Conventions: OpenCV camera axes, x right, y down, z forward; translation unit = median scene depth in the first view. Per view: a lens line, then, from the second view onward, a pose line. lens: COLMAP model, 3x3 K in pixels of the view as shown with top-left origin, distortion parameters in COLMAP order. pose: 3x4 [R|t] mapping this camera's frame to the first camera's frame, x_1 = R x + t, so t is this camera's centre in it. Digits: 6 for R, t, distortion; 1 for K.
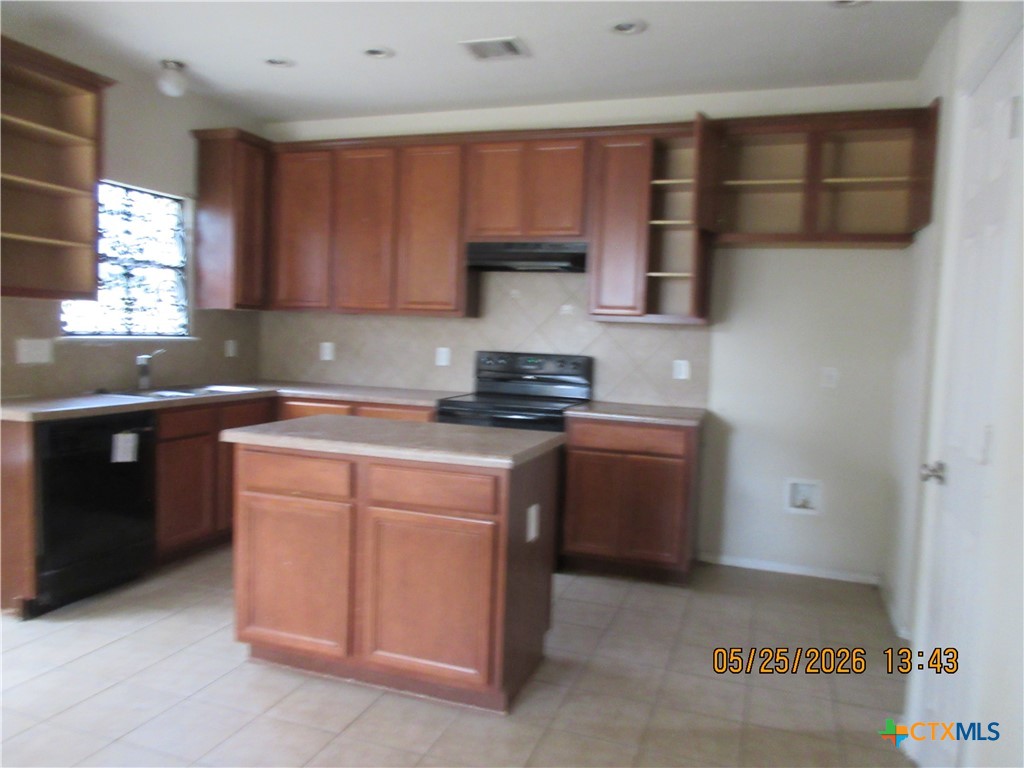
lens RADIAL K [[752.9, 0, 506.3], [0, 752.9, 376.9], [0, 0, 1]] dist [-0.004002, 0.001262]
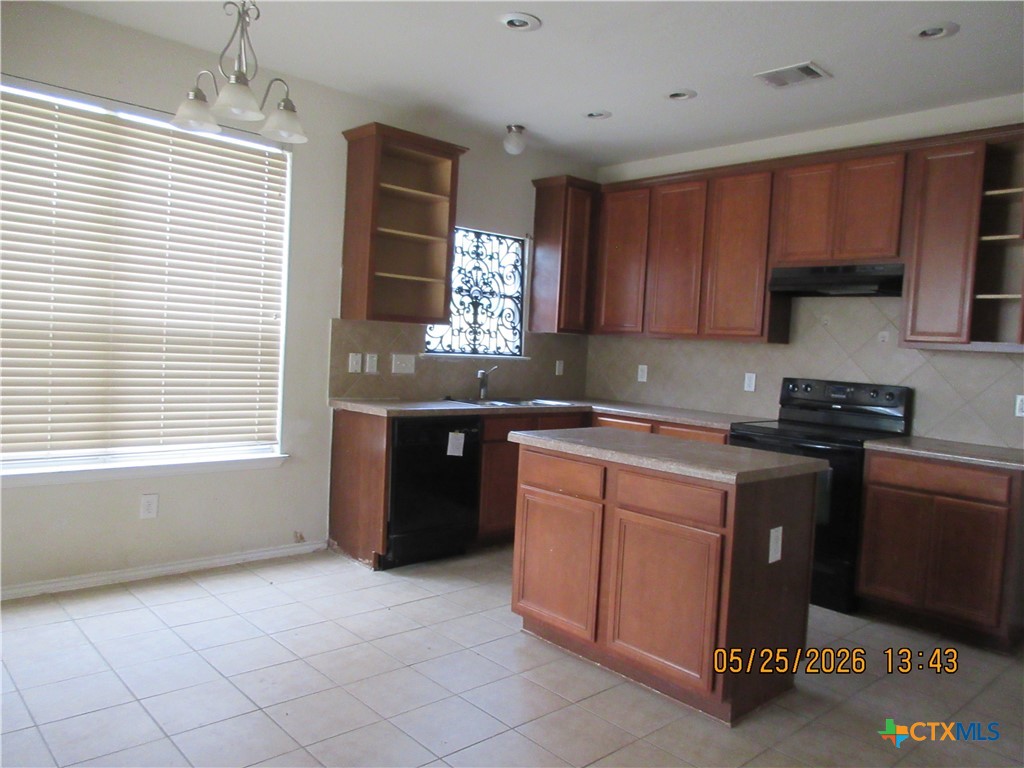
lens RADIAL K [[752.9, 0, 510.4], [0, 752.9, 380.1], [0, 0, 1]] dist [-0.004002, 0.001262]
pose [[0.882718, 0.035061, -0.468593, 0.127881], [-0.050112, 0.998550, -0.019686, 0.008089], [0.467223, 0.040859, 0.883195, -0.042677]]
